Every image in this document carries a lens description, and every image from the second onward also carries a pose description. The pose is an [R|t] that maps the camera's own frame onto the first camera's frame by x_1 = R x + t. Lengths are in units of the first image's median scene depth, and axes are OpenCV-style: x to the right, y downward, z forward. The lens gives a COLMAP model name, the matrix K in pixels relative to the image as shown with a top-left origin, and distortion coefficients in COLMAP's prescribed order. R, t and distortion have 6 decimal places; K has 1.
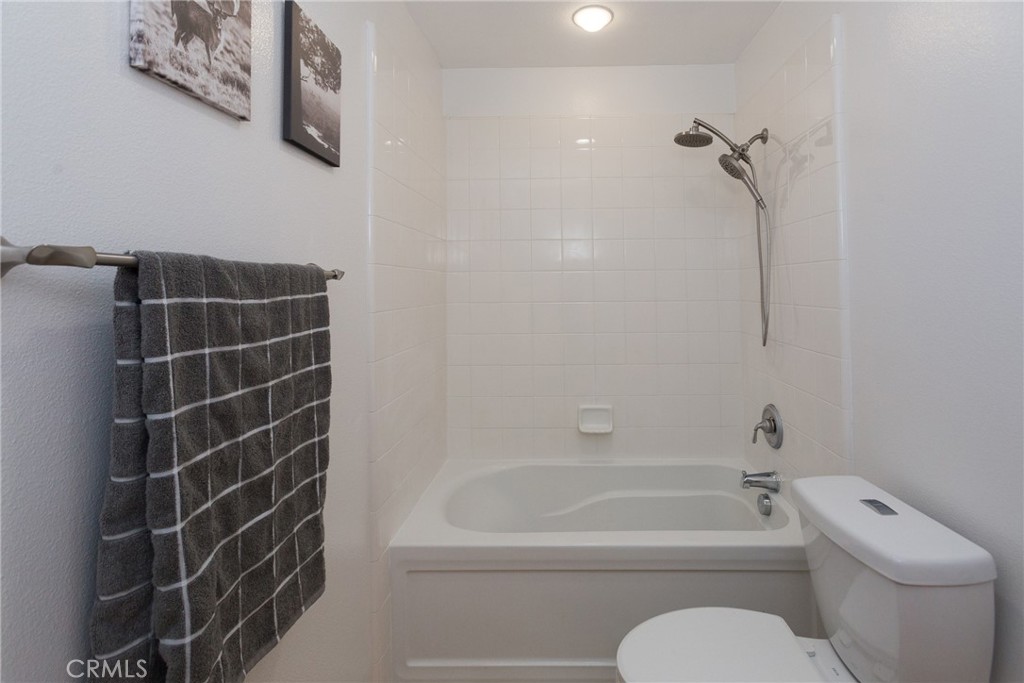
lens RADIAL K [[481.2, 0, 560.1], [0, 481.2, 273.1], [0, 0, 1]] dist [0.004388, 0.001867]
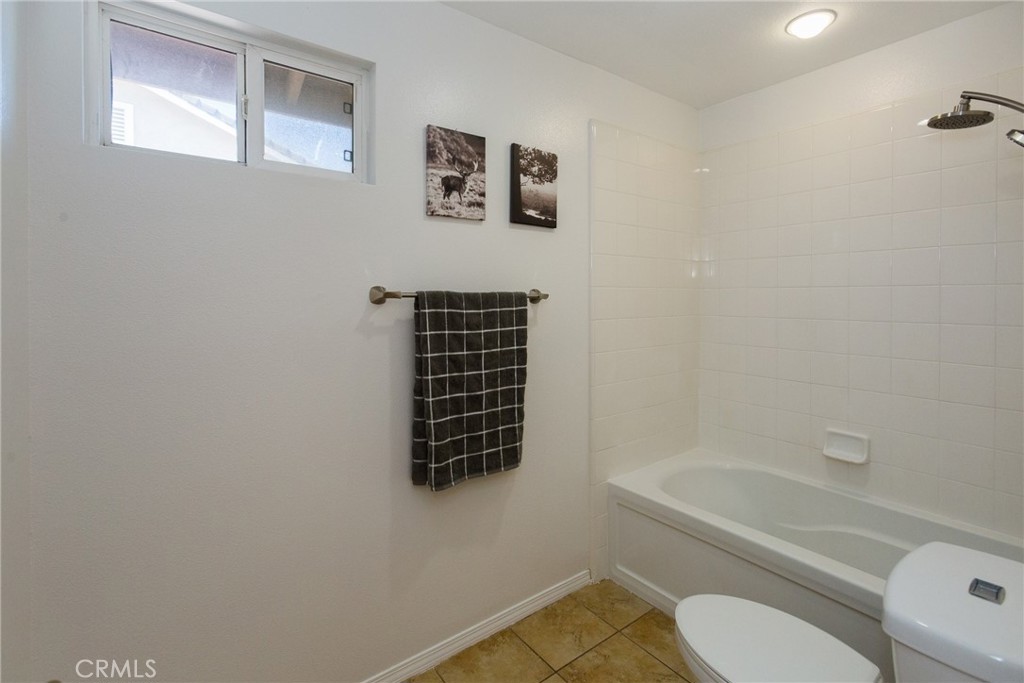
lens RADIAL K [[481.2, 0, 531.1], [0, 481.2, 296.0], [0, 0, 1]] dist [0.004388, 0.001867]
pose [[0.630758, 0.011644, -0.775892, 1.075162], [0.017481, 0.999420, 0.029209, -0.060630], [0.775783, -0.031987, 0.630189, -0.119366]]
